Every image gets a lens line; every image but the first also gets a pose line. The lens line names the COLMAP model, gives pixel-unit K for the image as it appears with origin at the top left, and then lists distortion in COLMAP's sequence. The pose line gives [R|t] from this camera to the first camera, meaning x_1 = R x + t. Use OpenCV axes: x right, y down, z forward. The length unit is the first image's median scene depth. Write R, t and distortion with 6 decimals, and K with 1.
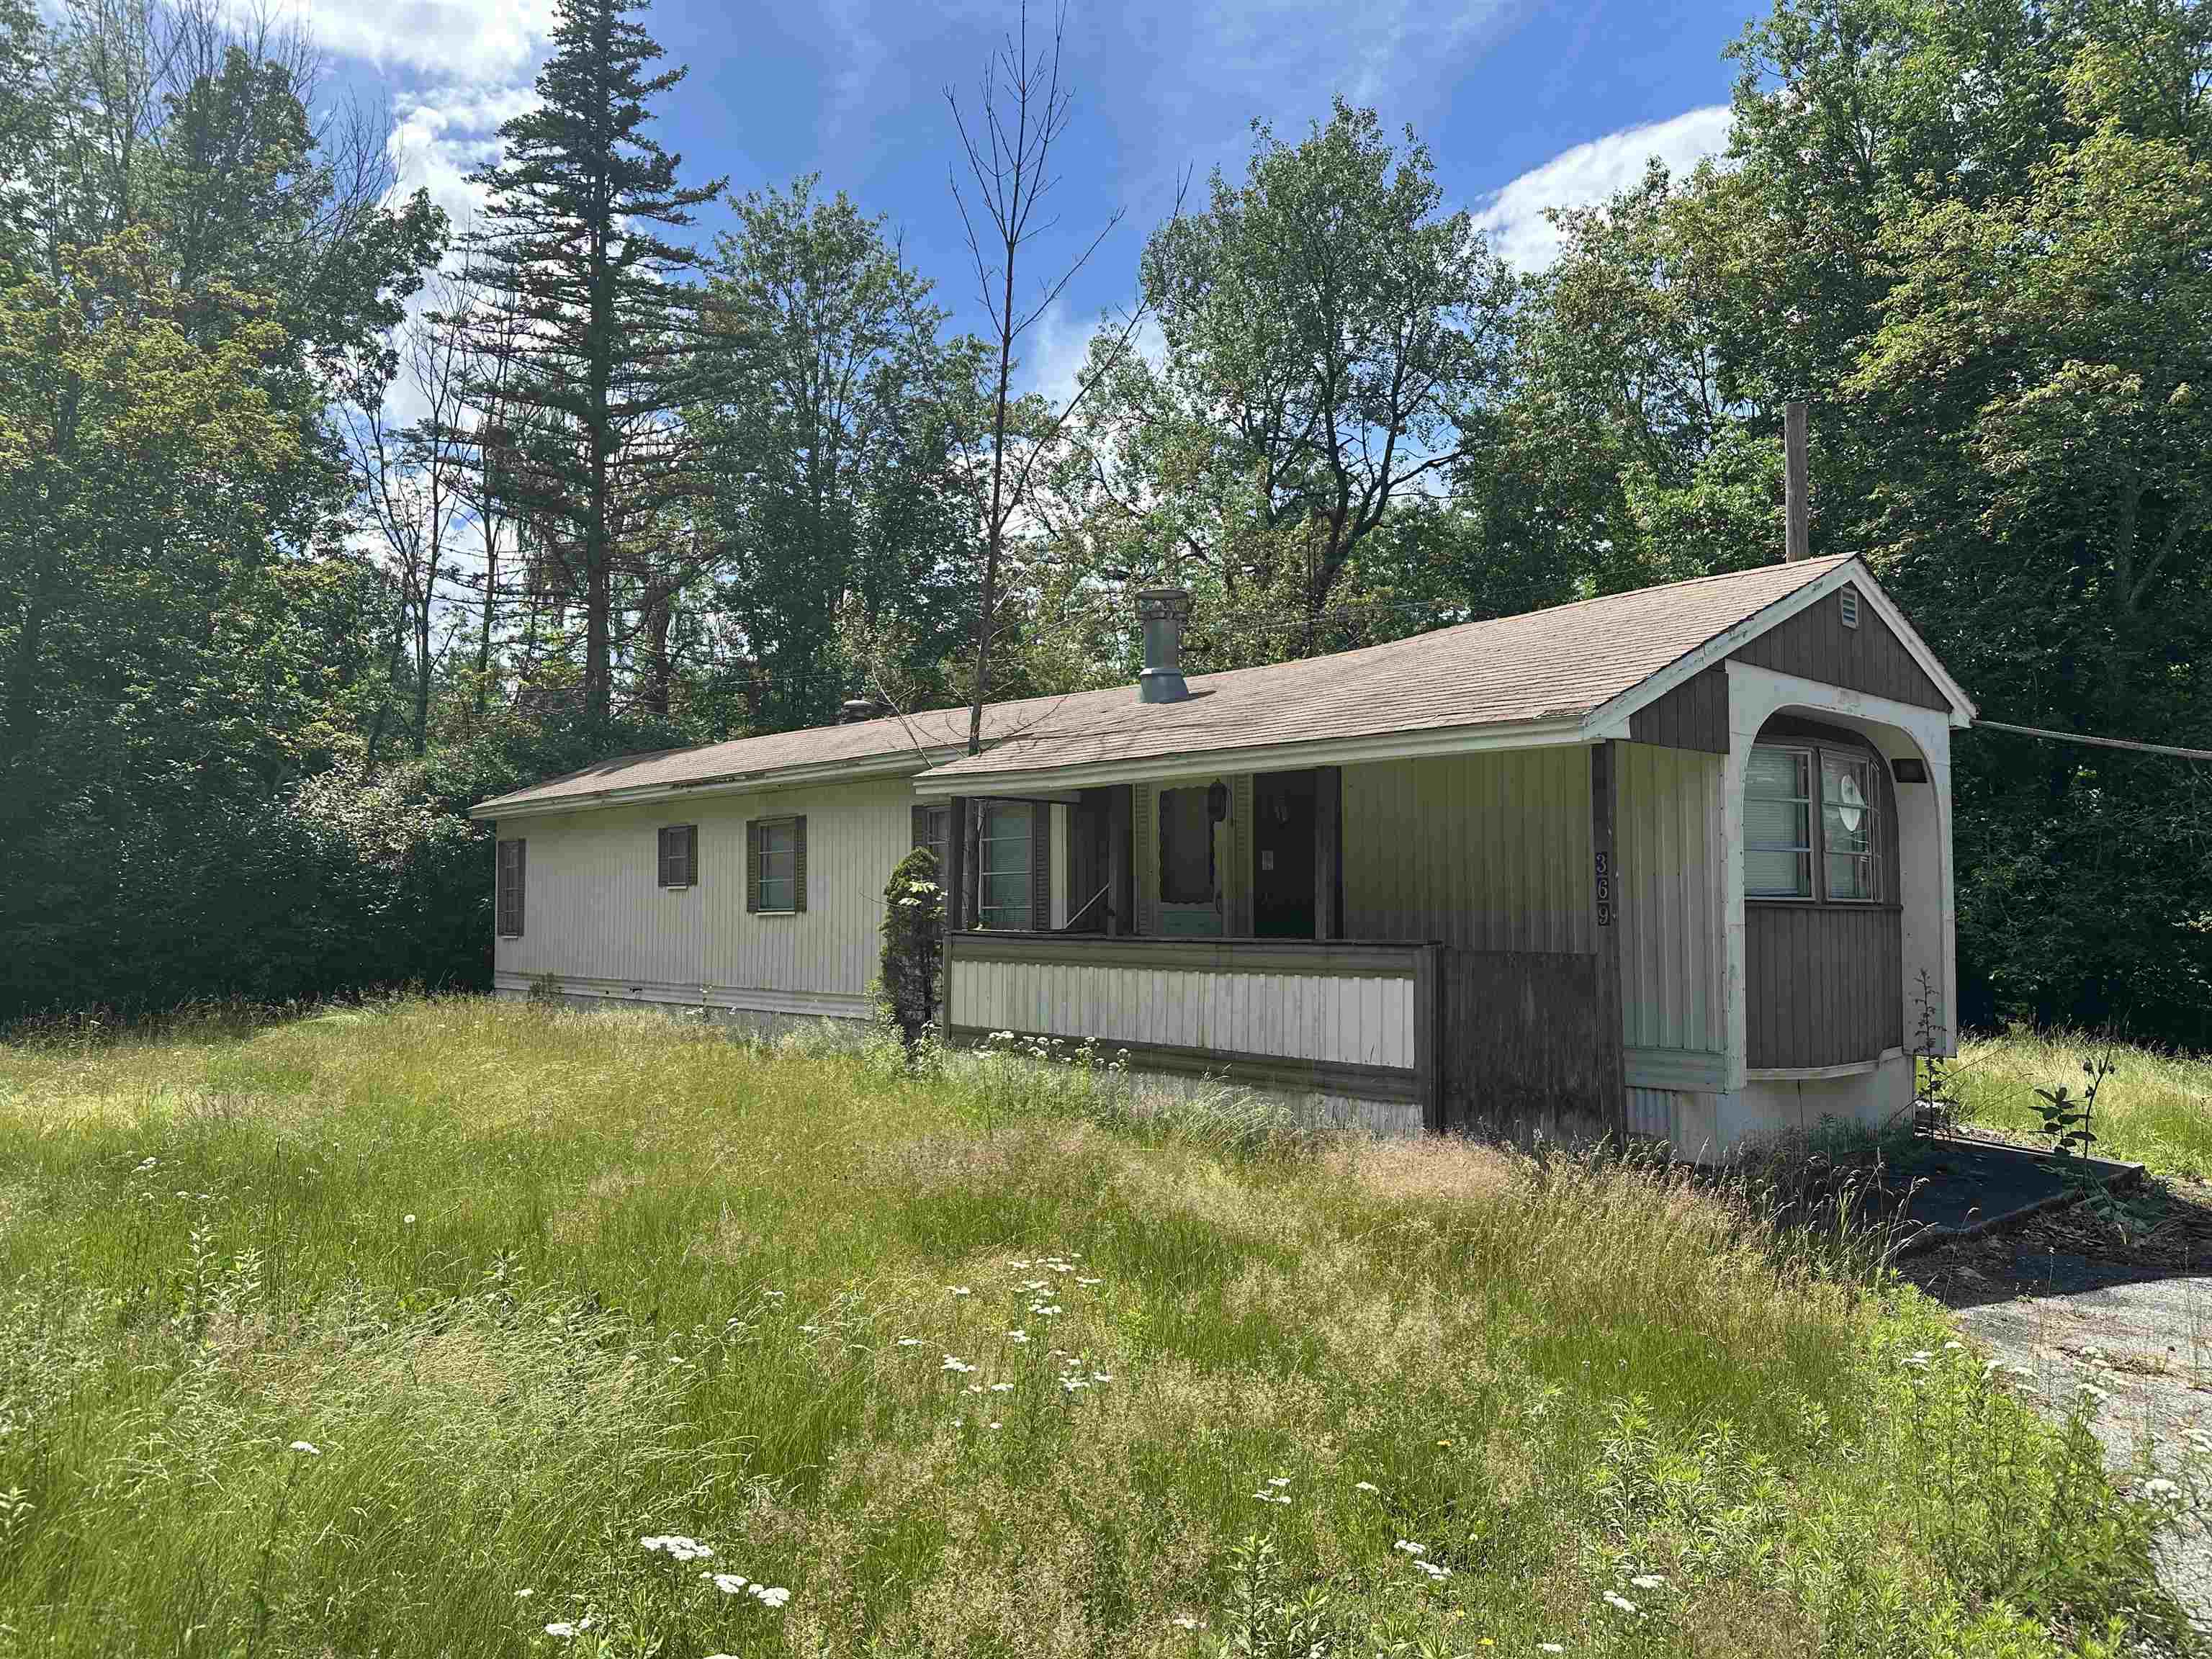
lens RADIAL K [[1552.6, 0, 1107.9], [0, 1552.6, 830.9], [0, 0, 1]] dist [-0.003219, -0.002366]
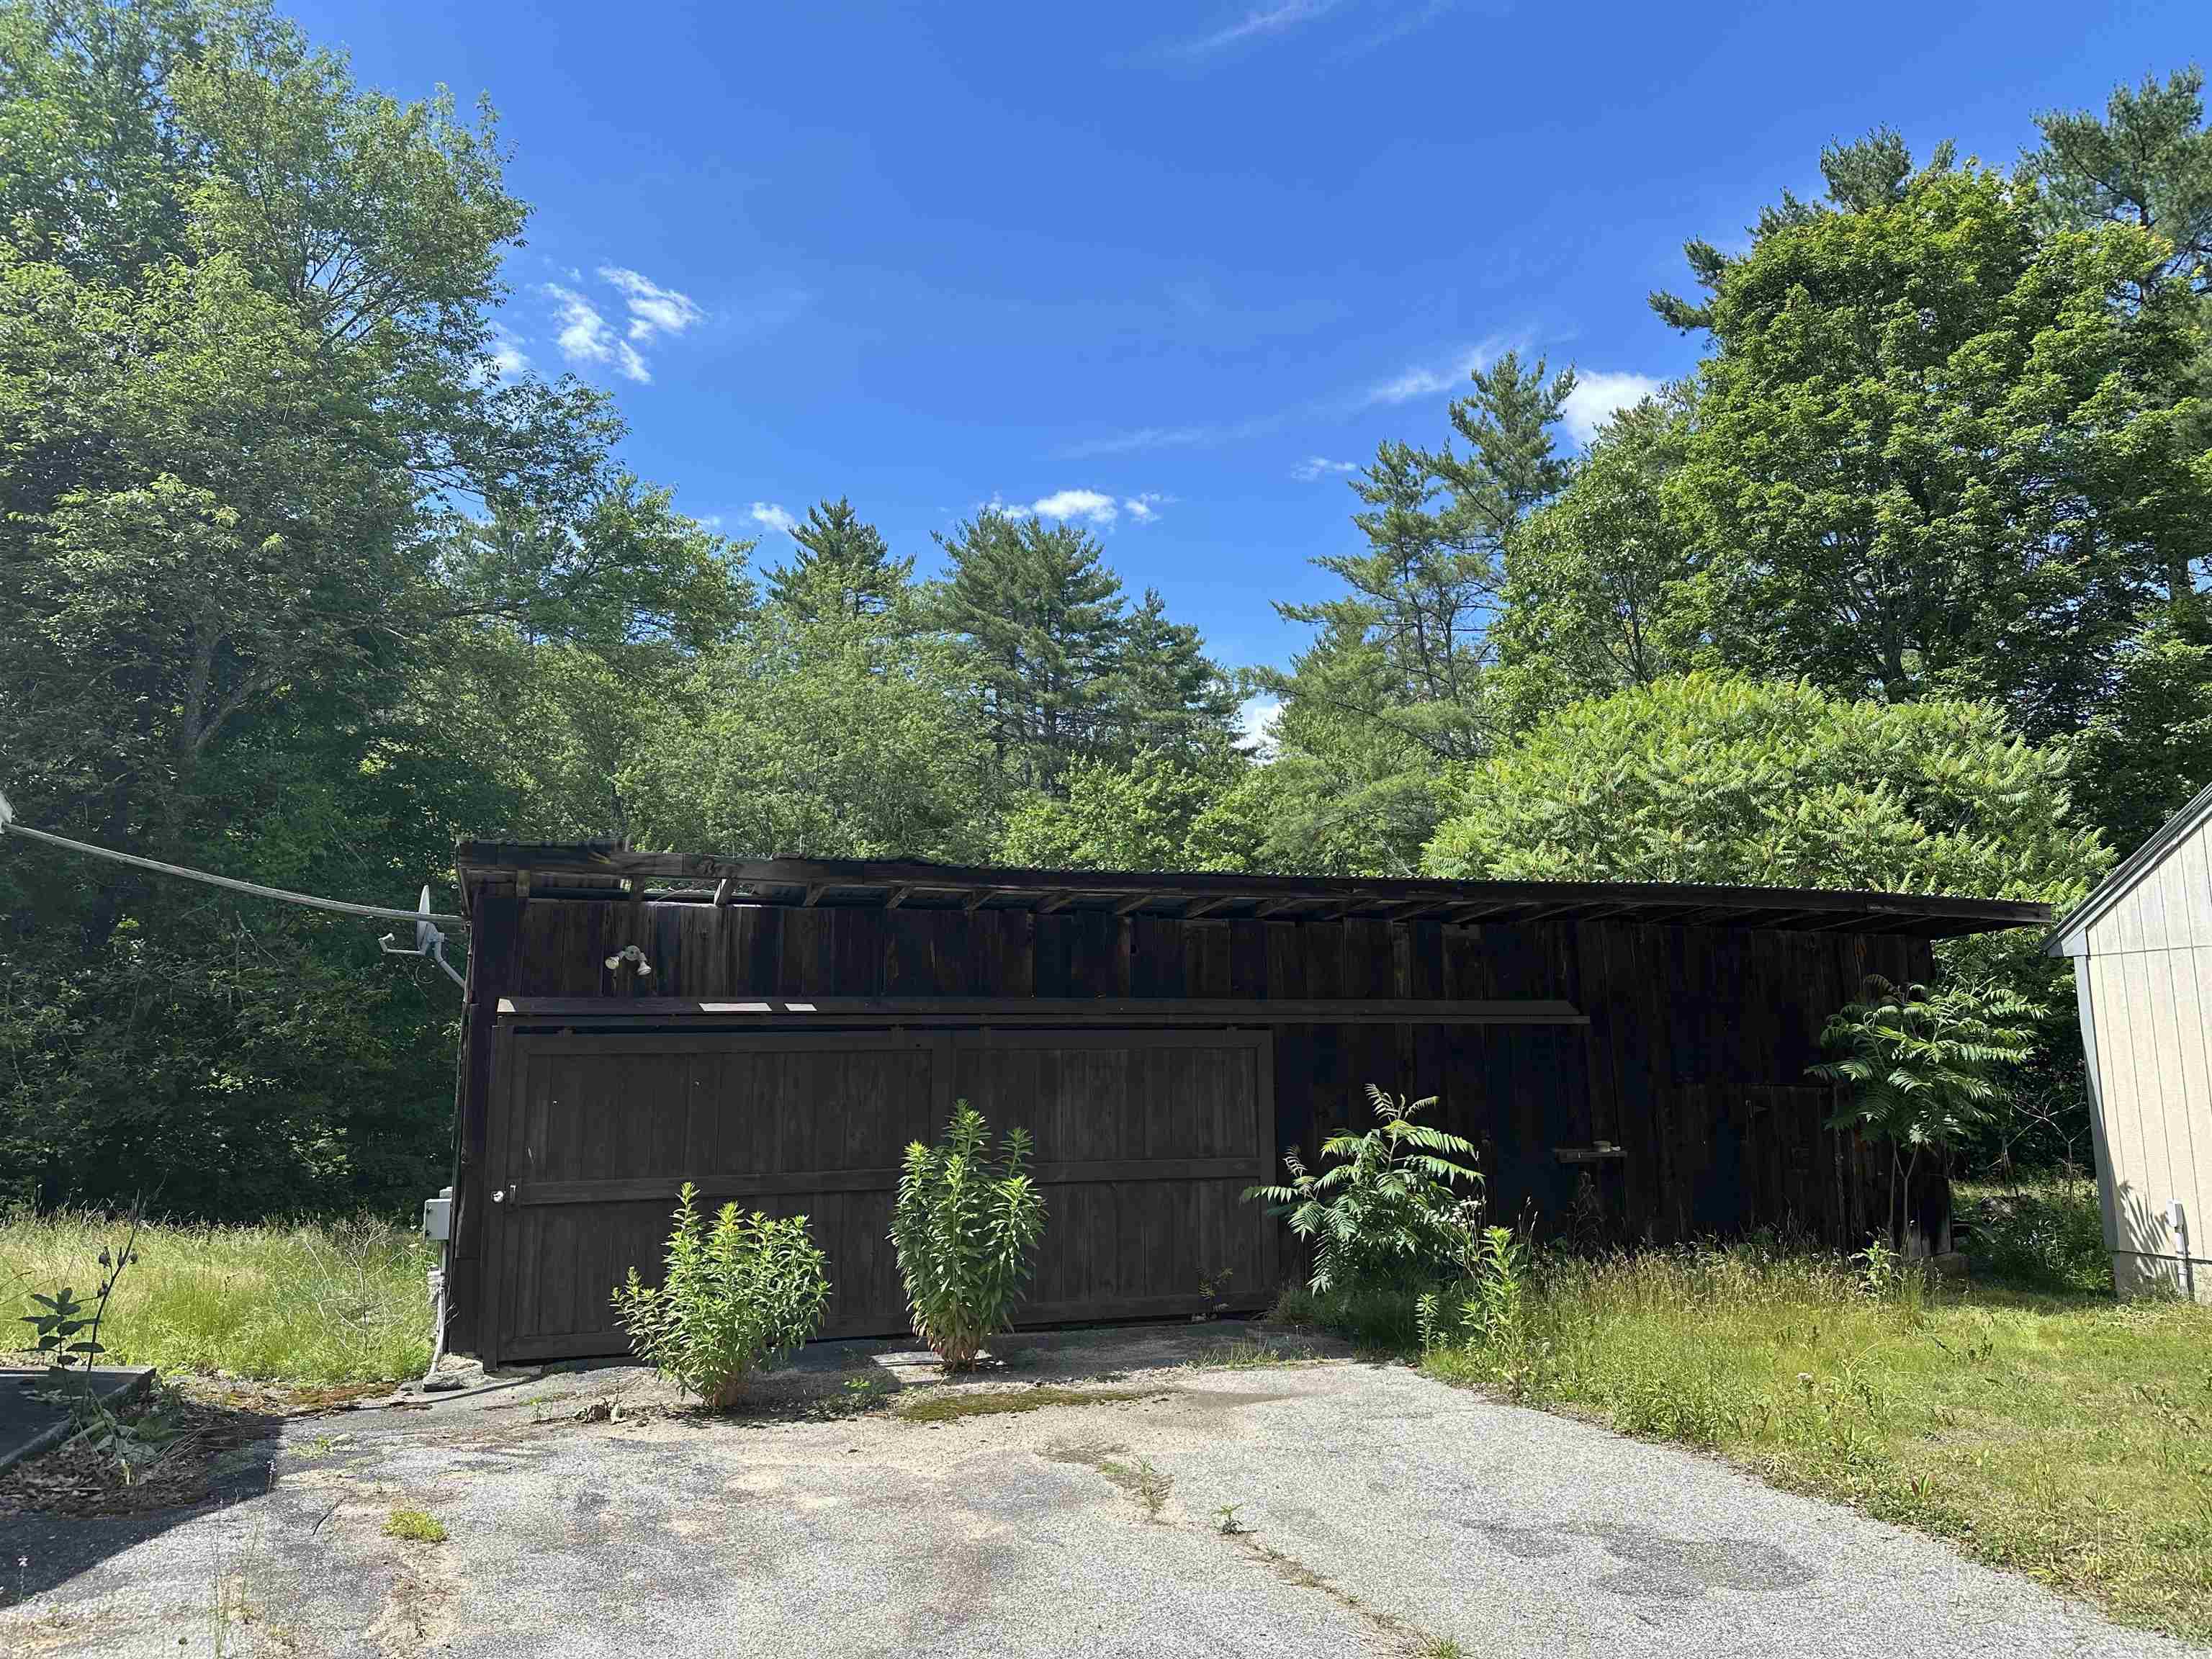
lens RADIAL K [[1505.1, 0, 1108.3], [0, 1505.1, 833.2], [0, 0, 1]] dist [0.083445, -0.091120]
pose [[0.421052, 0.131477, 0.897457, 0.098474], [-0.035358, 0.991066, -0.128603, 0.016736], [-0.906347, 0.022416, 0.421939, 0.168383]]
